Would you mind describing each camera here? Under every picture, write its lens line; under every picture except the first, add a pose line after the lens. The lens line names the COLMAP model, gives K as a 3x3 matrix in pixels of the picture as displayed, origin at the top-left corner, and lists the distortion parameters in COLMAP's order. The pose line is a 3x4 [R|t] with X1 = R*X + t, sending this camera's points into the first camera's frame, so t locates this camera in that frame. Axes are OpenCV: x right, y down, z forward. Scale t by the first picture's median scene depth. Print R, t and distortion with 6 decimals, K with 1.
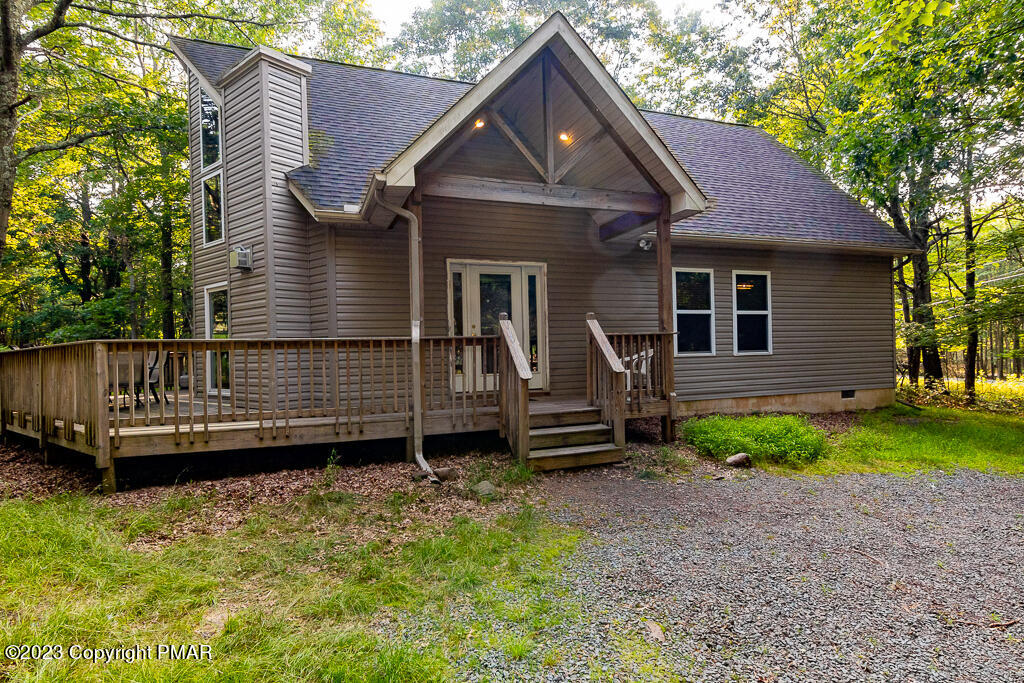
lens RADIAL K [[549.4, 0, 515.2], [0, 549.4, 350.9], [0, 0, 1]] dist [0.000612, 0.000144]
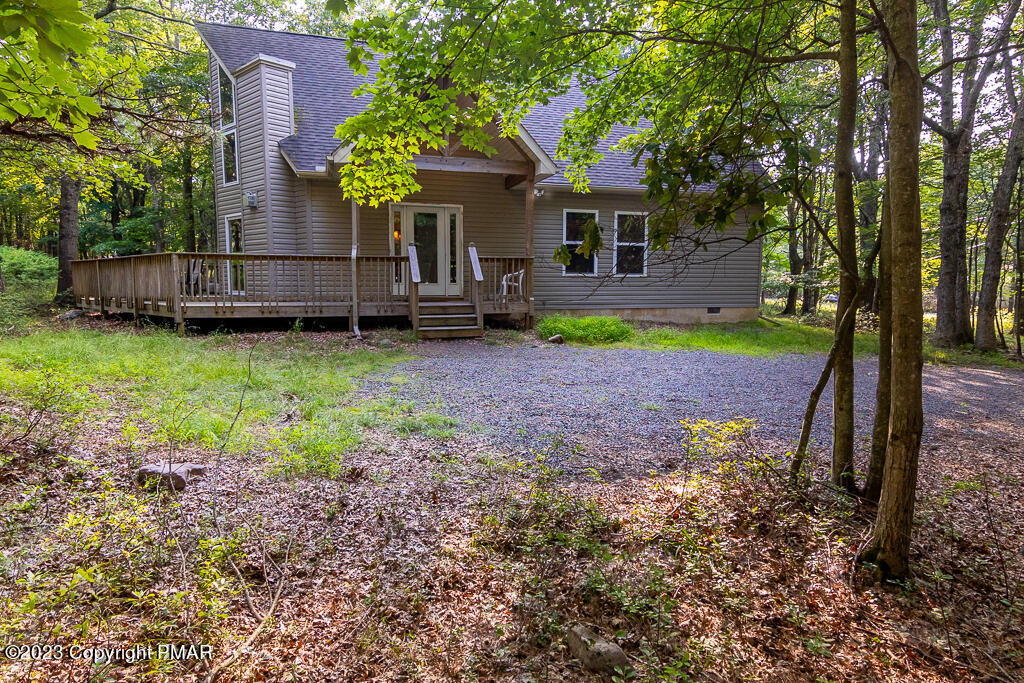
lens RADIAL K [[607.3, 0, 512.0], [0, 607.3, 341.5], [0, 0, 1]] dist [-0.006077, -0.000453]
pose [[0.997610, 0.034055, -0.060115, 0.335651], [-0.027484, 0.993886, 0.106936, 0.019112], [0.063390, -0.105029, 0.992447, -0.654809]]
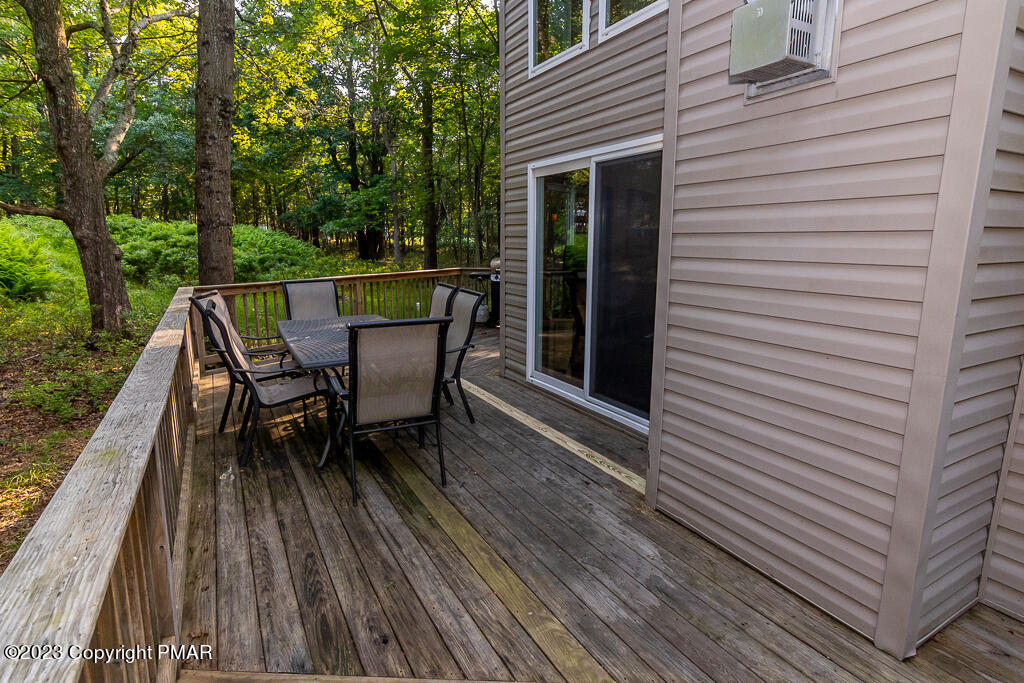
lens RADIAL K [[522.8, 0, 512.0], [0, 522.8, 341.5], [0, 0, 1]] dist [-0.005671, -0.000534]
pose [[0.925303, 0.100828, -0.365578, -0.470562], [-0.026096, 0.978651, 0.203865, -0.071074], [0.378329, -0.179096, 0.908180, 0.652882]]
